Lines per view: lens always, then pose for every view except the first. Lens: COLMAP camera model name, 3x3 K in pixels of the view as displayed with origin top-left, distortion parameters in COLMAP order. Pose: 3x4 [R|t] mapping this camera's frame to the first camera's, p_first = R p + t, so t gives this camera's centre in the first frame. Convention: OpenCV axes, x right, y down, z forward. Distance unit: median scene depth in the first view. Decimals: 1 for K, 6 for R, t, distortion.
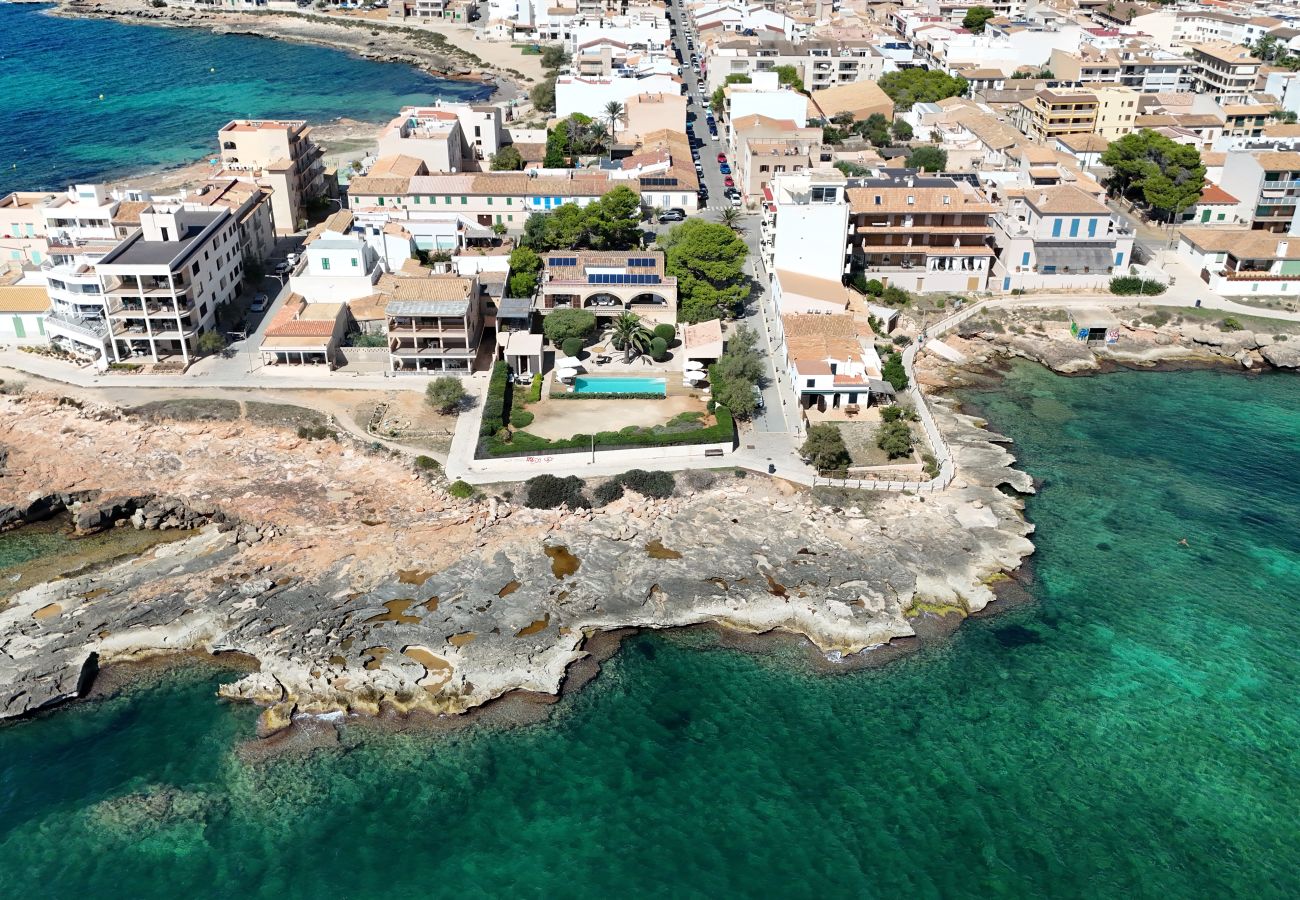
lens RADIAL K [[1178.3, 0, 653.0], [0, 1178.3, 446.1], [0, 0, 1]] dist [0.065902, -0.043505]
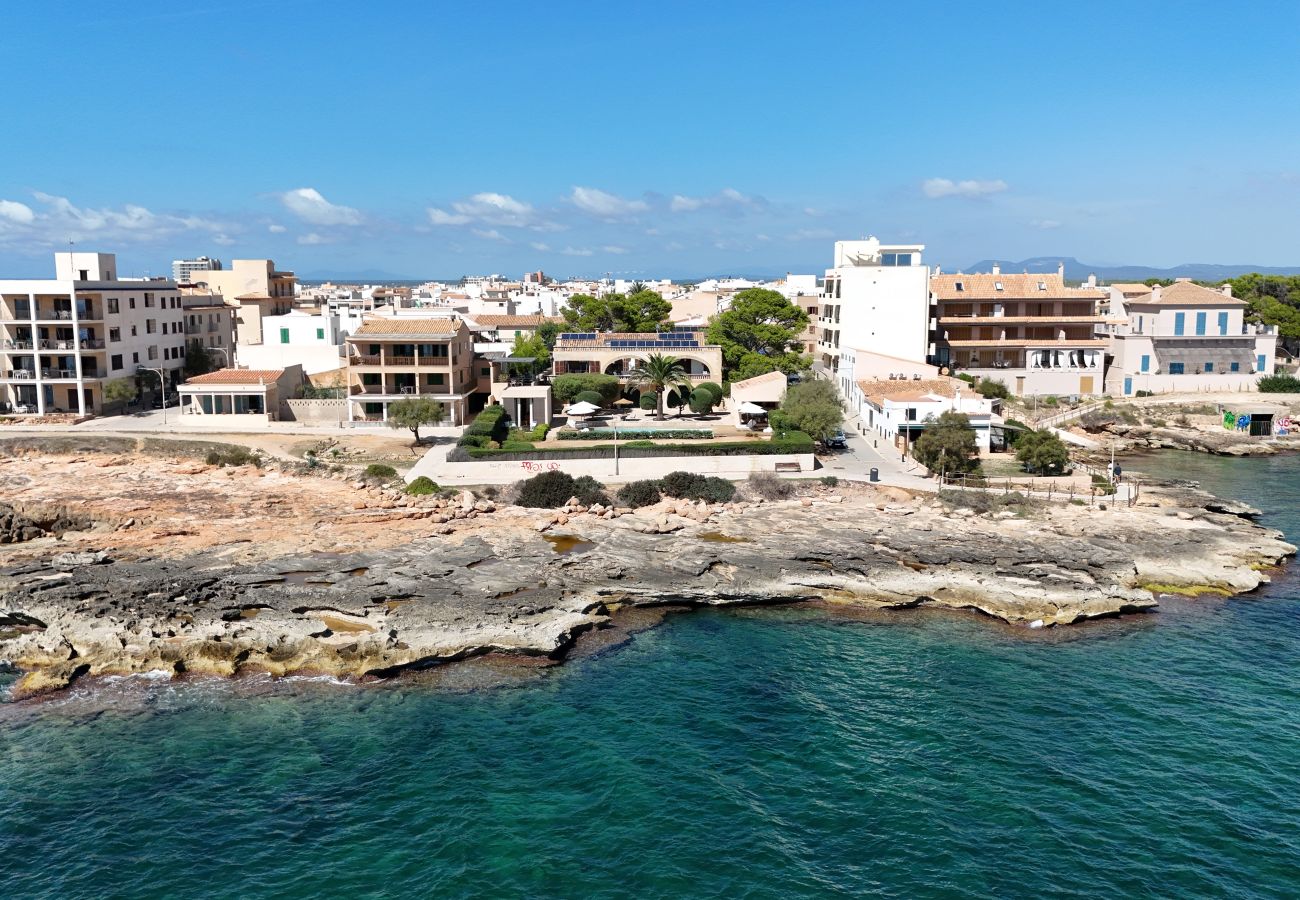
lens RADIAL K [[1177.0, 0, 650.0], [0, 1177.0, 450.0], [0, 0, 1]] dist [0.040970, -0.000789]
pose [[0.999807, -0.012498, -0.015147, -0.017002], [0.006506, 0.938595, -0.344961, 0.202974], [0.018529, 0.344796, 0.938495, 0.285711]]
